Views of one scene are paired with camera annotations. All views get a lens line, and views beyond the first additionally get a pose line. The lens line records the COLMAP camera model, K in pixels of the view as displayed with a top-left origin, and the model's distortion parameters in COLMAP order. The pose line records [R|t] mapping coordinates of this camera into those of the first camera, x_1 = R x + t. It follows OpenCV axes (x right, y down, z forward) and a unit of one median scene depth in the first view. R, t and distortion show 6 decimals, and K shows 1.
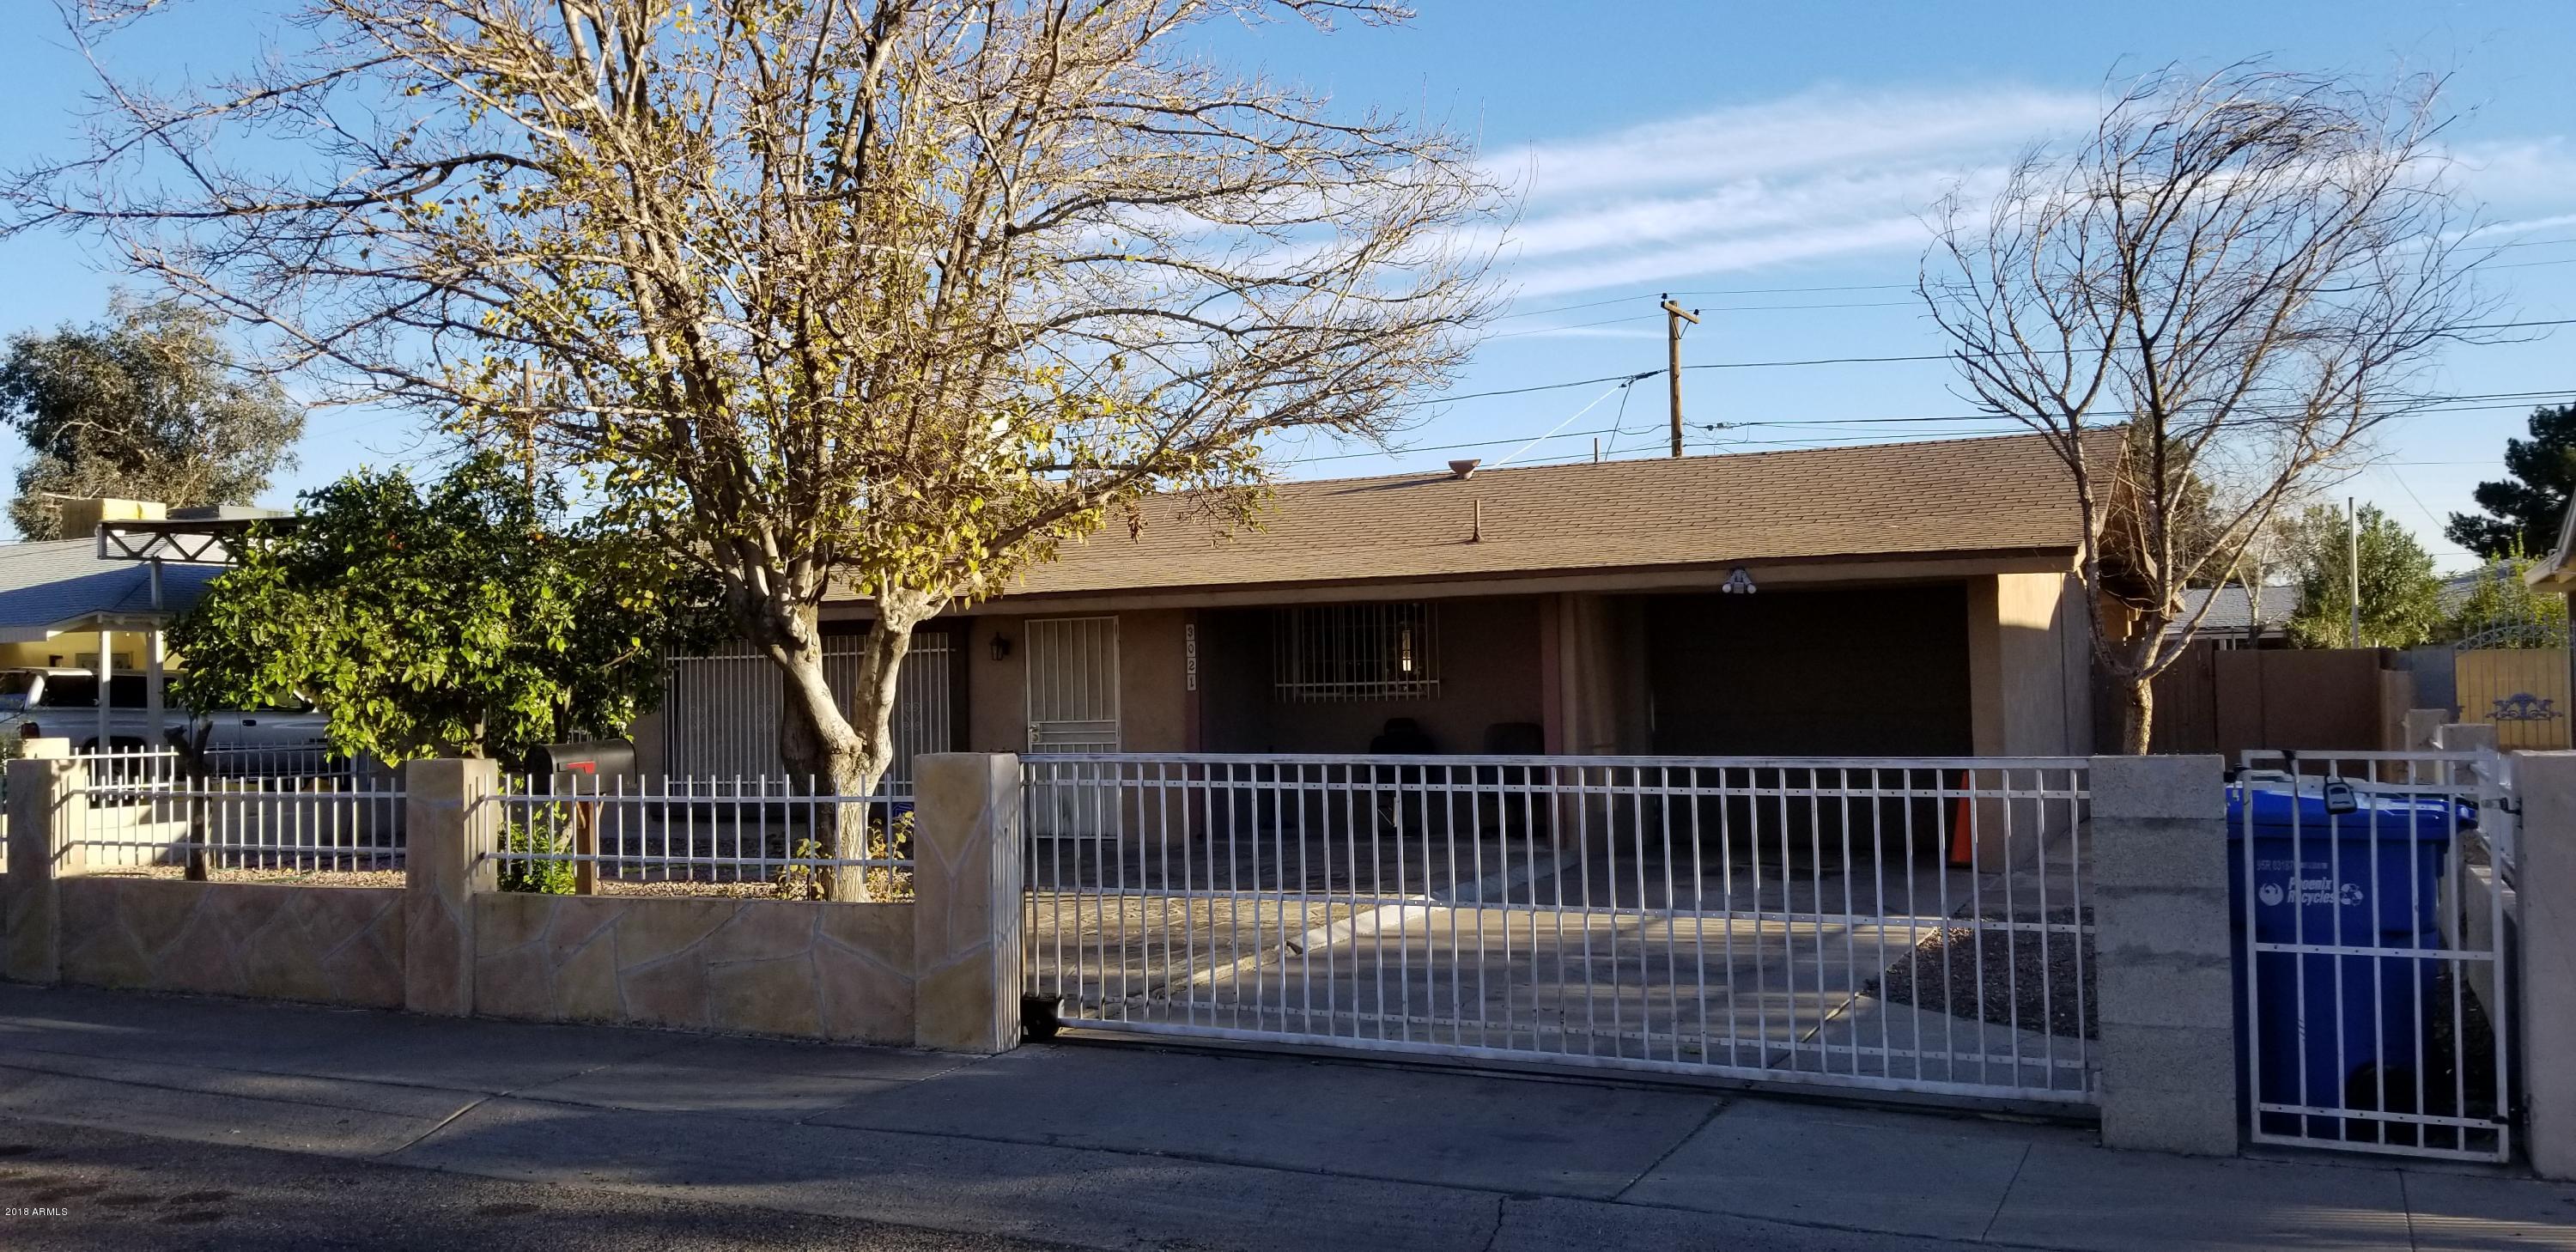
lens RADIAL K [[1968.6, 0, 1292.5], [0, 1968.6, 605.5], [0, 0, 1]] dist [0.063869, -0.089677]
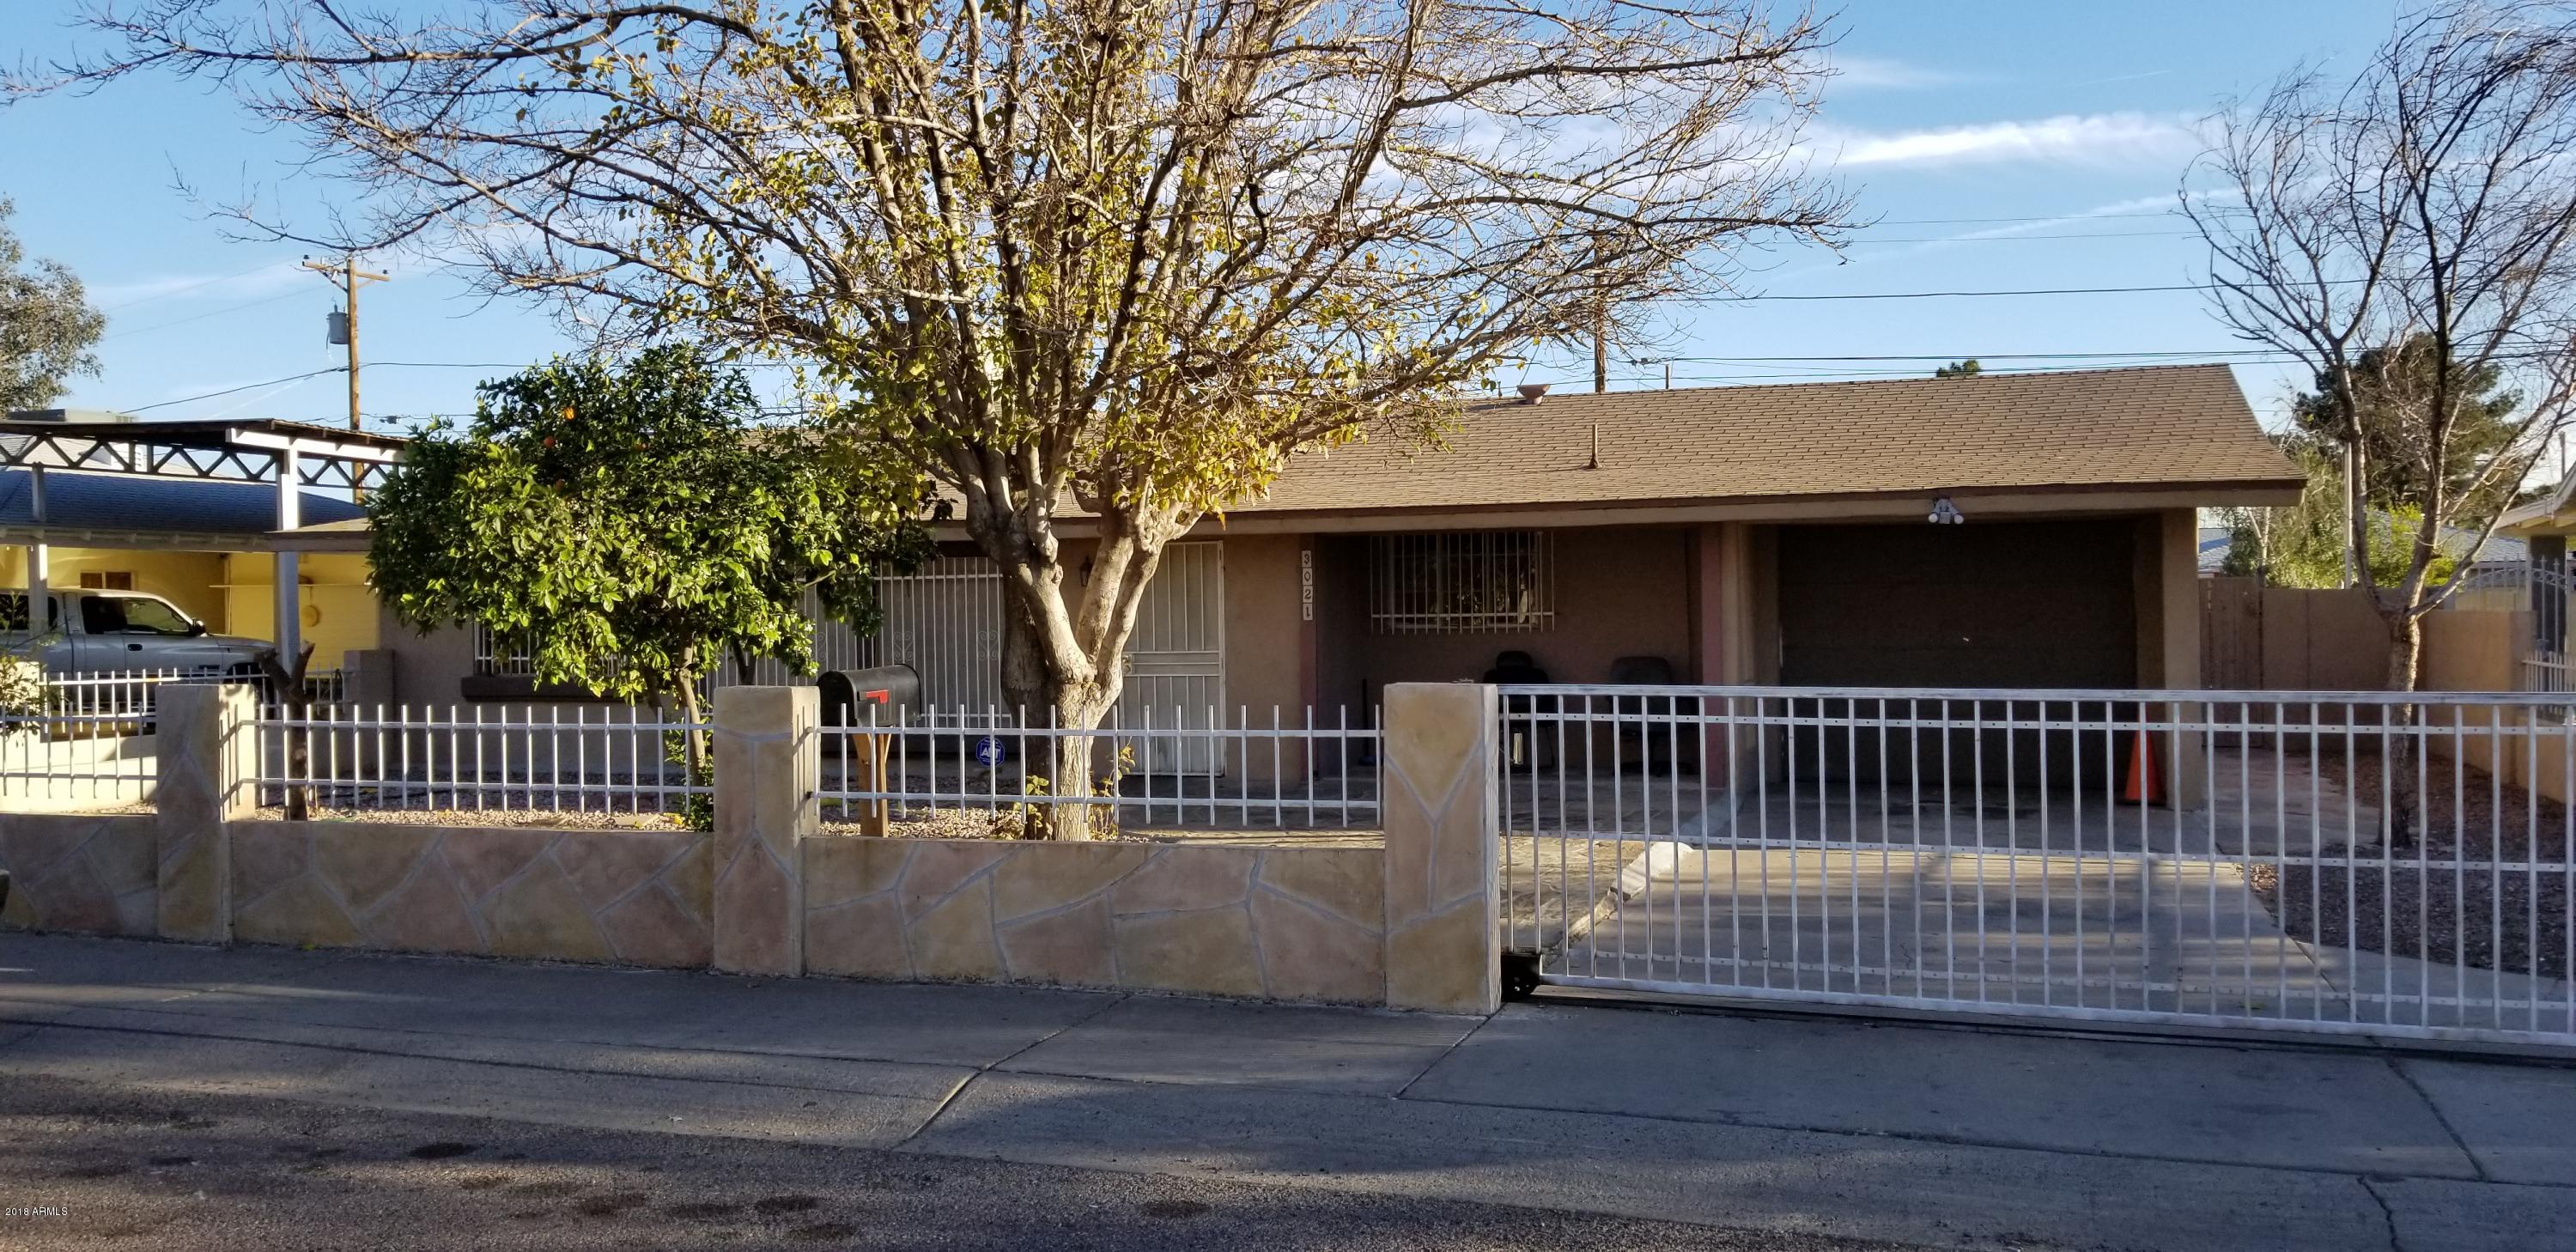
lens RADIAL K [[1968.6, 0, 1301.1], [0, 1968.6, 618.8], [0, 0, 1]] dist [0.063869, -0.089677]
pose [[0.993610, 0.008406, 0.112551, -0.236069], [-0.012875, 0.999154, 0.039047, 0.008148], [-0.112127, -0.040247, 0.992878, 0.084027]]
